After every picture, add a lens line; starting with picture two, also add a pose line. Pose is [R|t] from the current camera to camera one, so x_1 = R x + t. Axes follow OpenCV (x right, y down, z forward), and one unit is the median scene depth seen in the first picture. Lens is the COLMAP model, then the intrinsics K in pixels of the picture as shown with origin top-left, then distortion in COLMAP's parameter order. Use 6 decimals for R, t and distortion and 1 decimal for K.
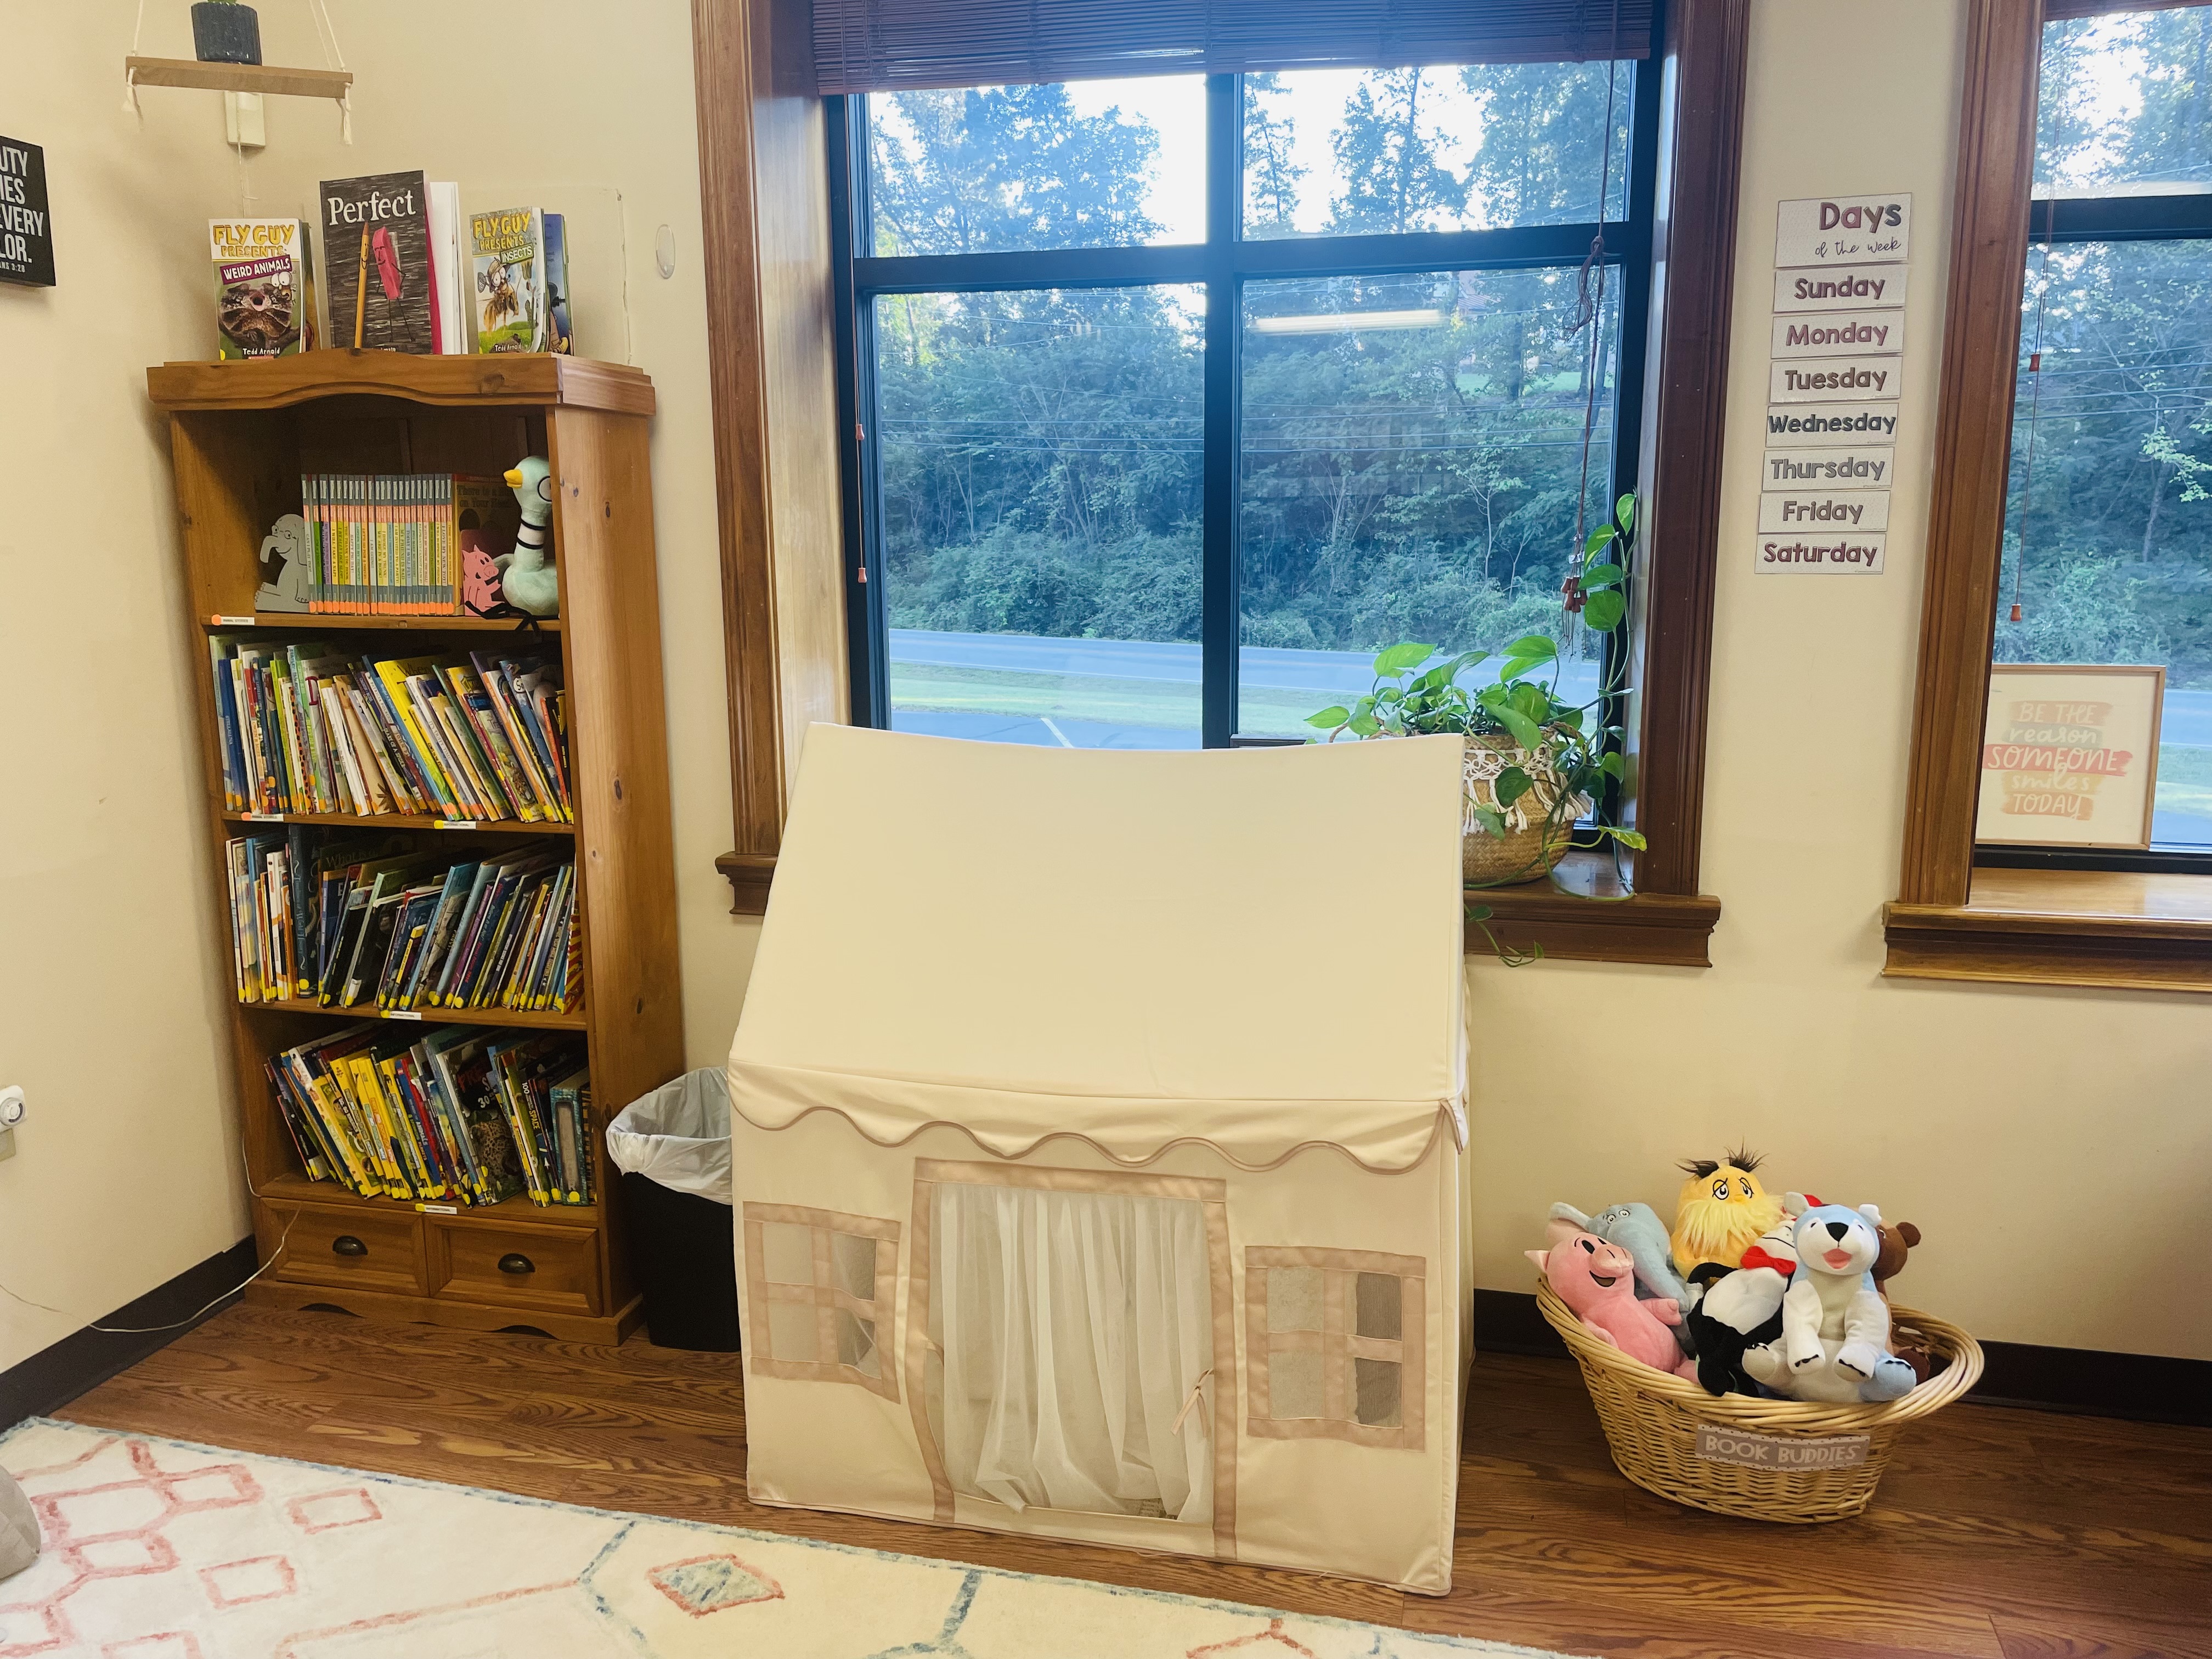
lens RADIAL K [[1670.1, 0, 1125.3], [0, 1670.1, 830.5], [0, 0, 1]] dist [0.089326, -0.111700]
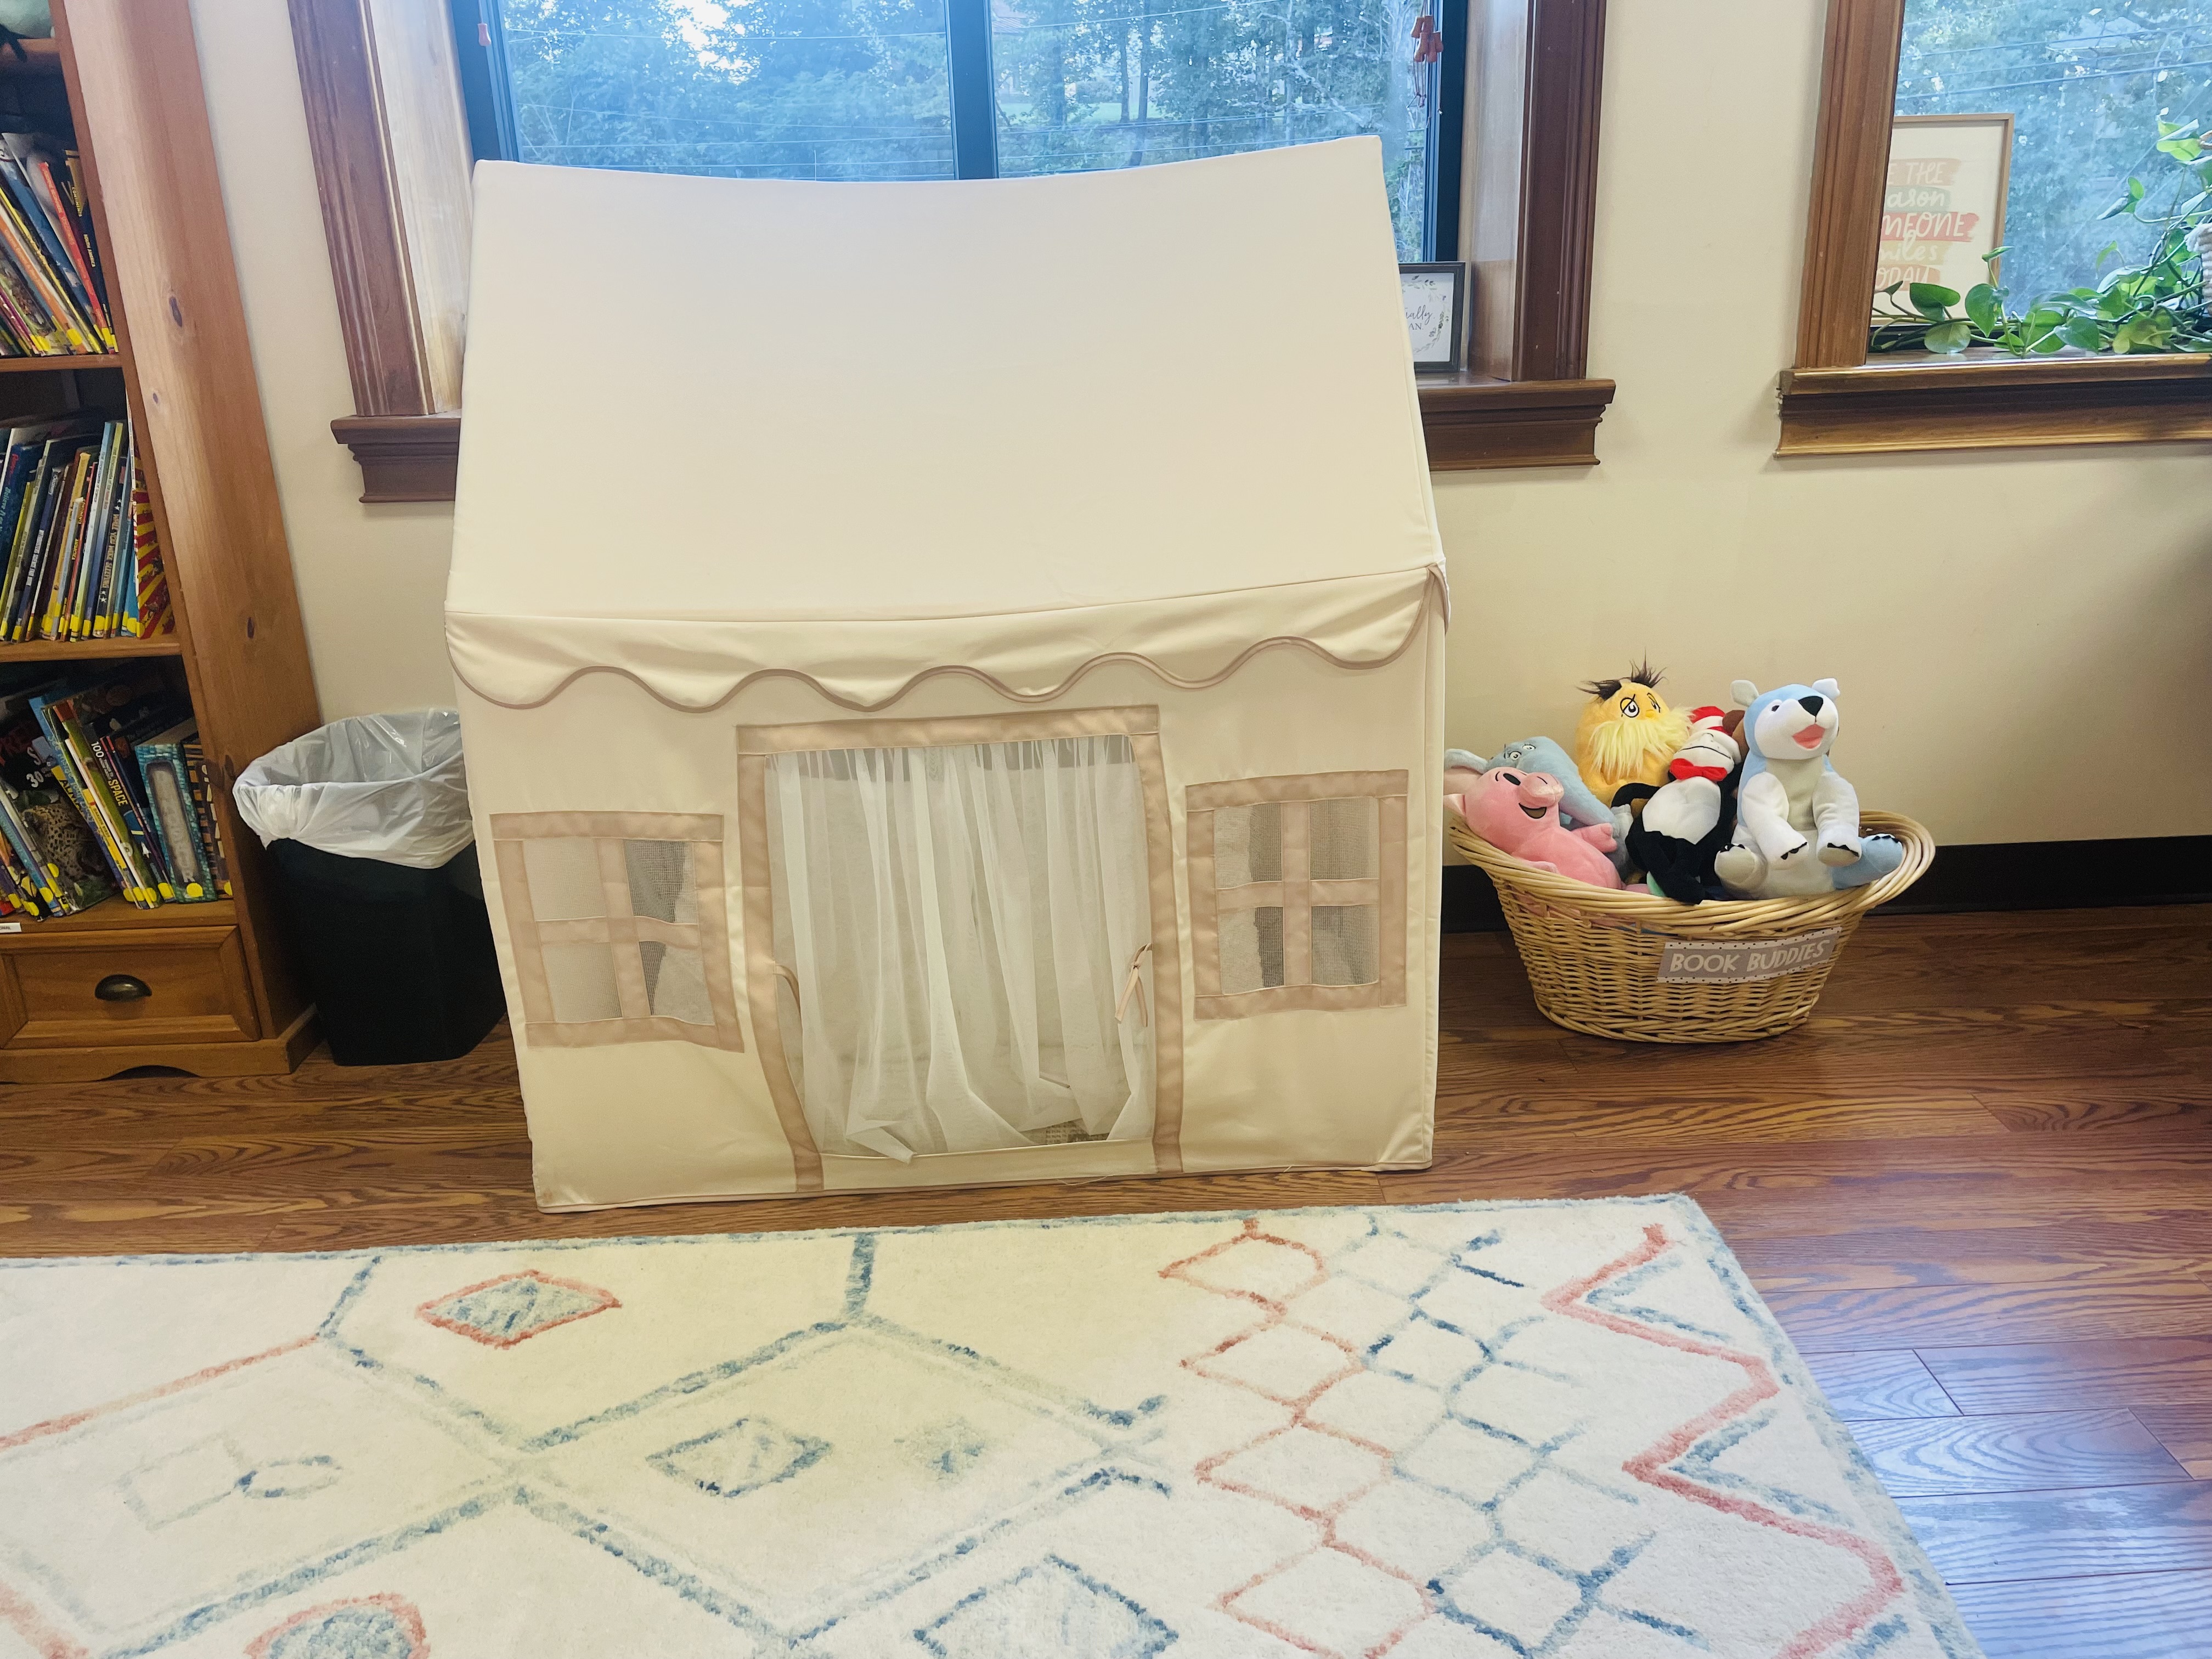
lens RADIAL K [[1670.1, 0, 1119.5], [0, 1670.1, 836.6], [0, 0, 1]] dist [0.089326, -0.111700]
pose [[0.963638, -0.105901, 0.245331, -0.120411], [0.070853, 0.986515, 0.147540, 0.117791], [-0.257647, -0.124793, 0.958146, 0.190844]]
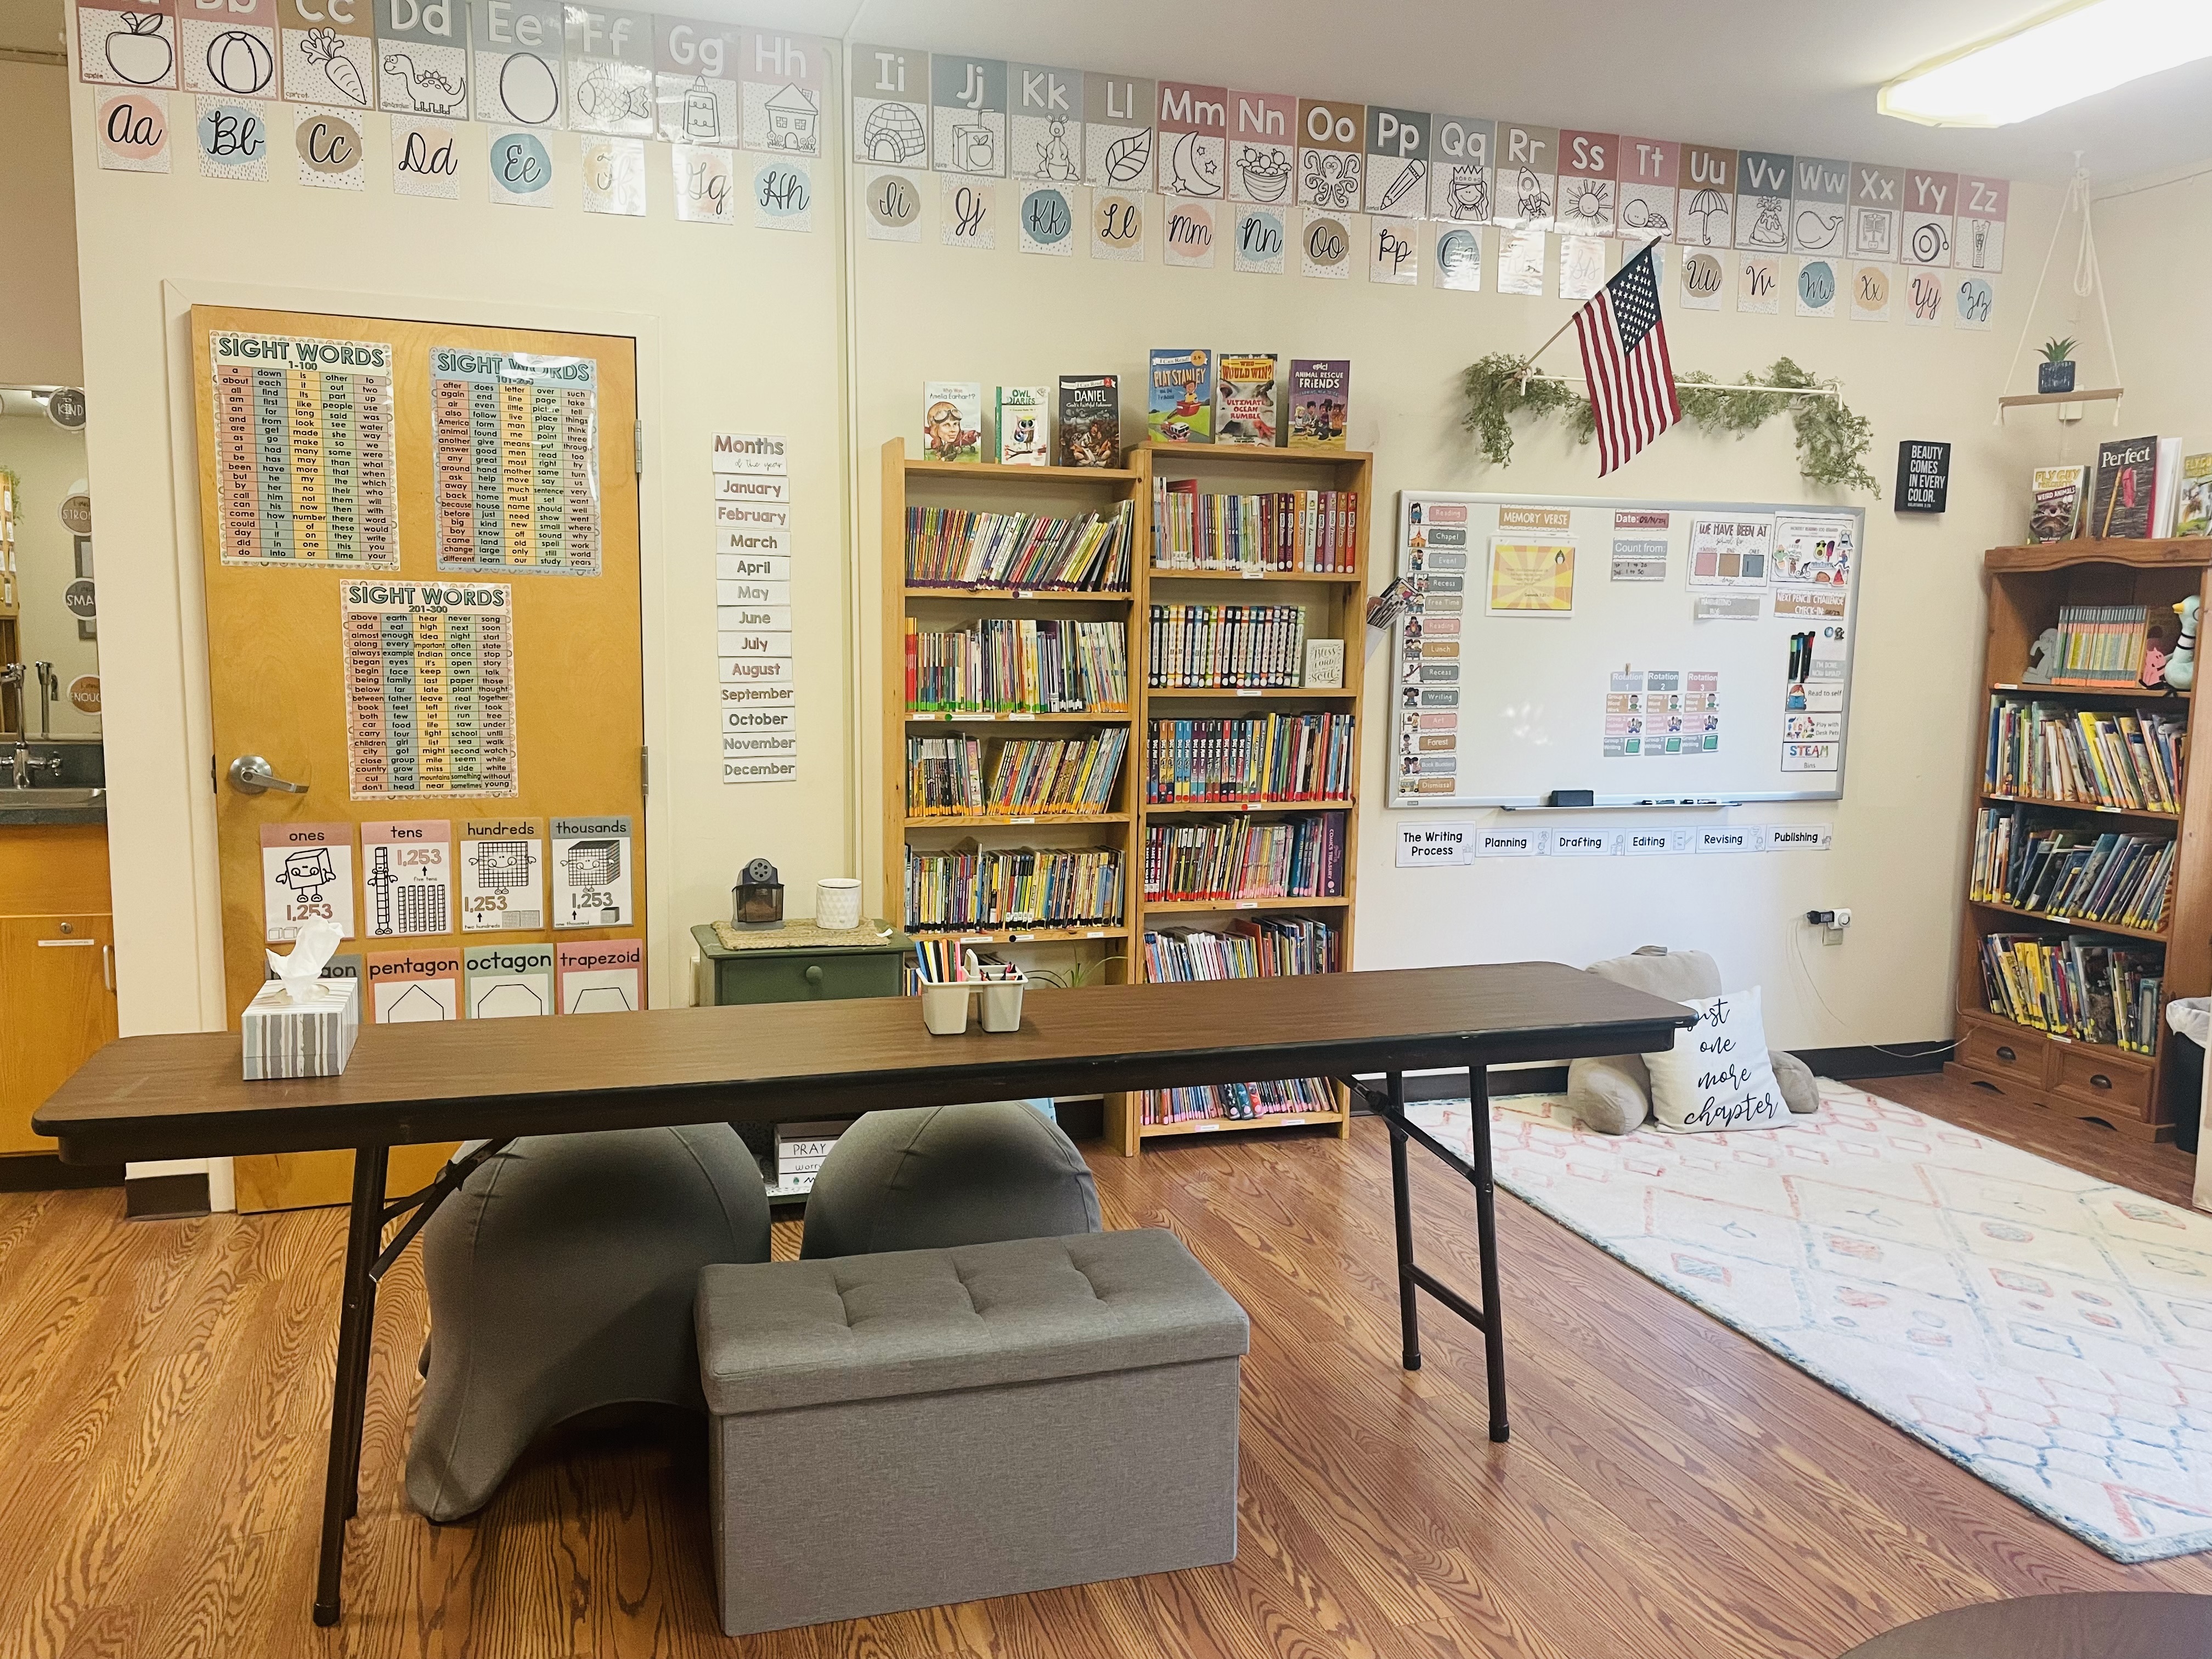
lens RADIAL K [[1670.1, 0, 1090.6], [0, 1670.1, 844.7], [0, 0, 1]] dist [0.089326, -0.111700]
pose [[0.523363, 0.119949, -0.843625, 0.516399], [-0.171045, 0.984680, 0.033893, 0.149525], [0.834767, 0.126559, 0.535862, -0.770690]]
